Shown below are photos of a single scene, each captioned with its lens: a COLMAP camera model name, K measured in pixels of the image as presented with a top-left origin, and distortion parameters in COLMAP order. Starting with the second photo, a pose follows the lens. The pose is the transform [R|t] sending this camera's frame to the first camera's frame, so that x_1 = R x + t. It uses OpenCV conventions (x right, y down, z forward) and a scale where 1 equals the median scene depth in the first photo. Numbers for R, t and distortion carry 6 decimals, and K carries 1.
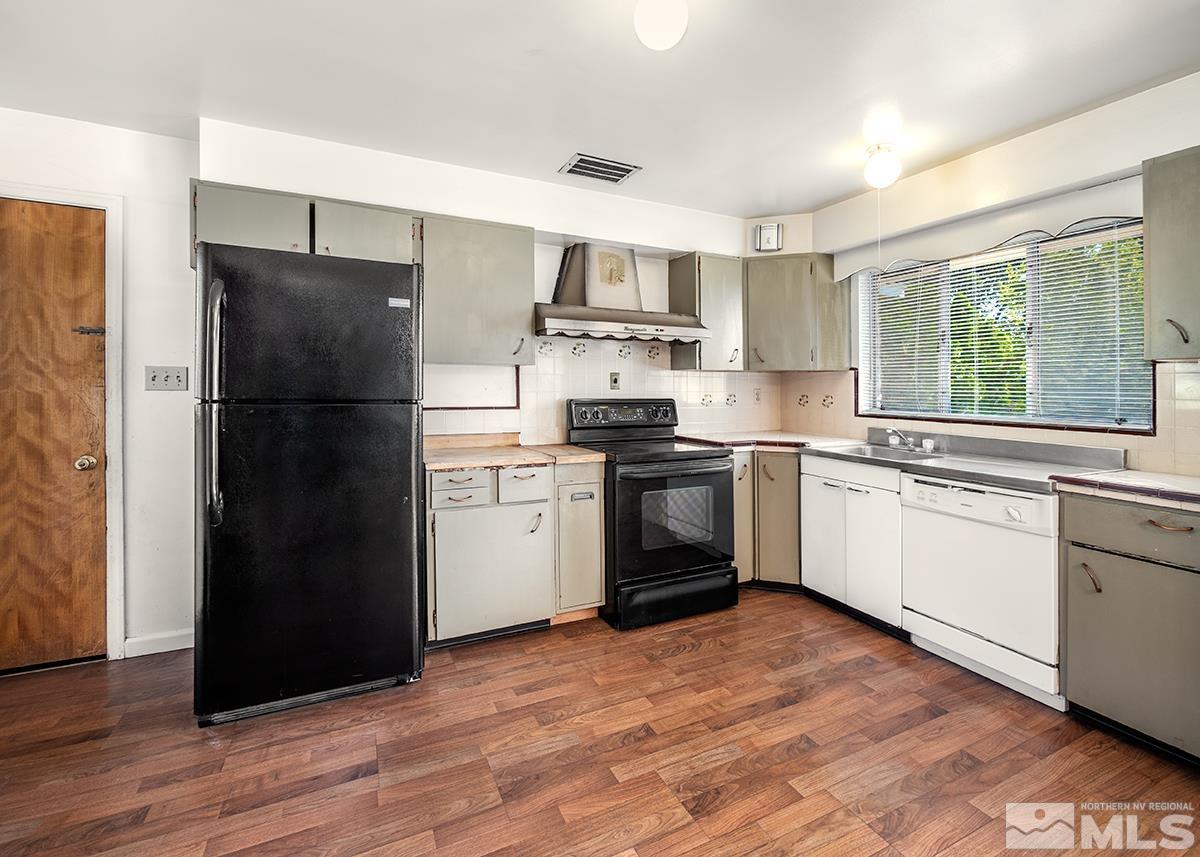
lens RADIAL K [[520.9, 0, 616.3], [0, 520.9, 388.4], [0, 0, 1]] dist [-0.006772, 0.000096]
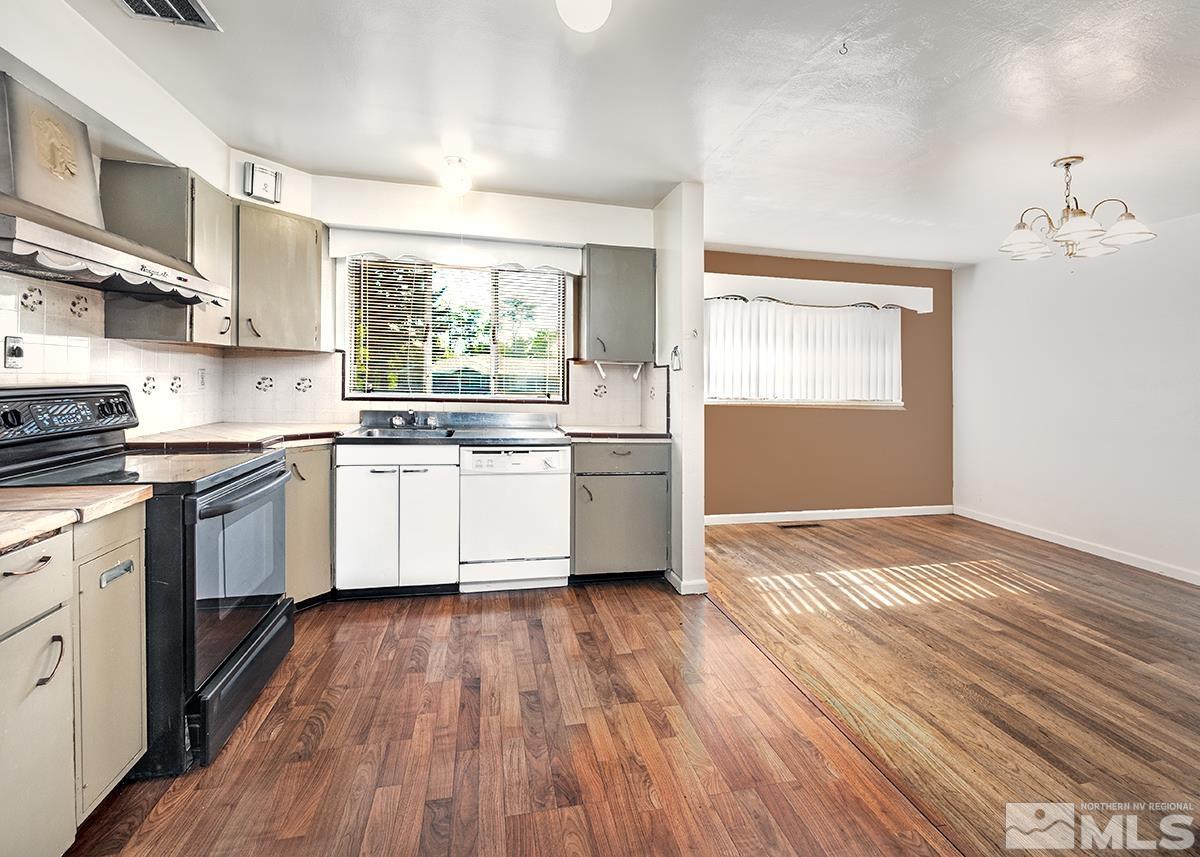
lens RADIAL K [[515.6, 0, 587.4], [0, 515.6, 365.3], [0, 0, 1]] dist [-0.000154, 0.000077]
pose [[0.261617, 0.021743, 0.964927, -0.480362], [-0.021797, 0.999624, -0.016615, -0.007041], [-0.964926, -0.016686, 0.261992, 0.422334]]
